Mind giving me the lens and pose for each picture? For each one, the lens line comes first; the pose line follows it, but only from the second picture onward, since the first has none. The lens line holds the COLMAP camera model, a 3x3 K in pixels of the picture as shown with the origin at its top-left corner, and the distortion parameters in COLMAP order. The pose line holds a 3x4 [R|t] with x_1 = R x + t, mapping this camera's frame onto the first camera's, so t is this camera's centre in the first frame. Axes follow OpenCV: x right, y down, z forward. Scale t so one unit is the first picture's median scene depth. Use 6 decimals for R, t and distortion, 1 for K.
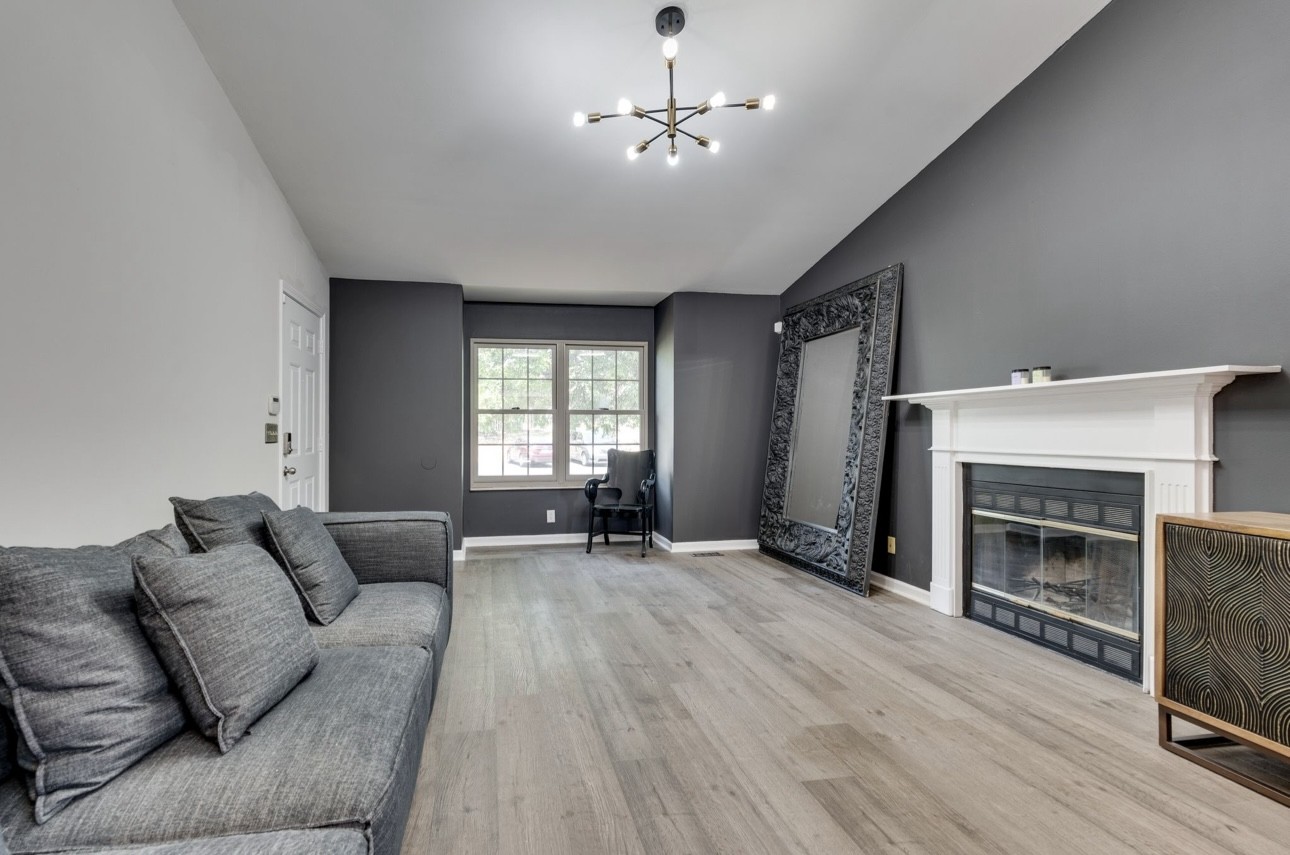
lens RADIAL K [[607.0, 0, 585.8], [0, 607.0, 426.9], [0, 0, 1]] dist [0.001008, 0.000387]
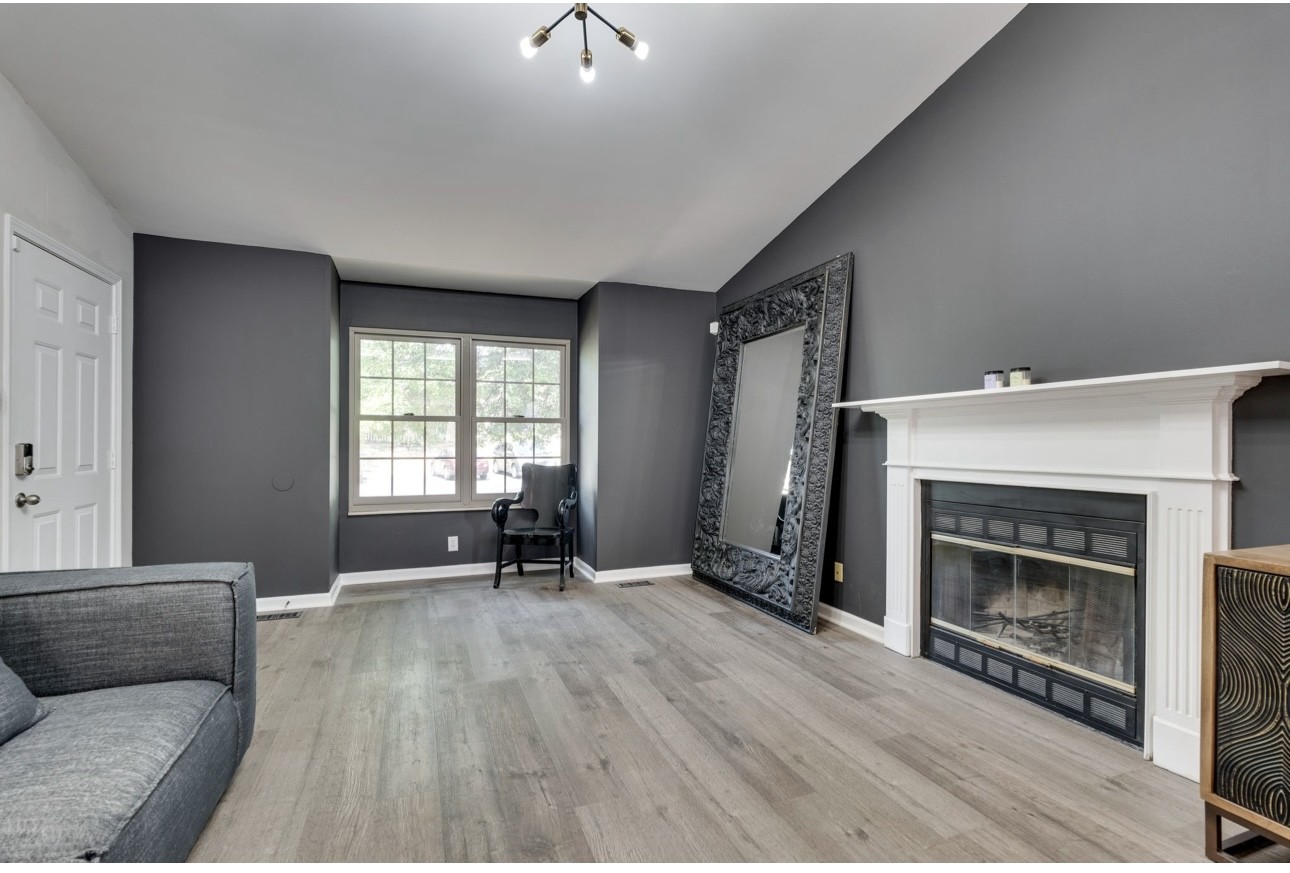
lens RADIAL K [[599.2, 0, 645.0], [0, 599.2, 436.5], [0, 0, 1]] dist [-0.000178, -0.000030]
pose [[0.978988, 0.004816, 0.203862, 0.056111], [-0.004318, 0.999987, -0.002889, 0.001149], [-0.203873, 0.001948, 0.978995, 0.234564]]
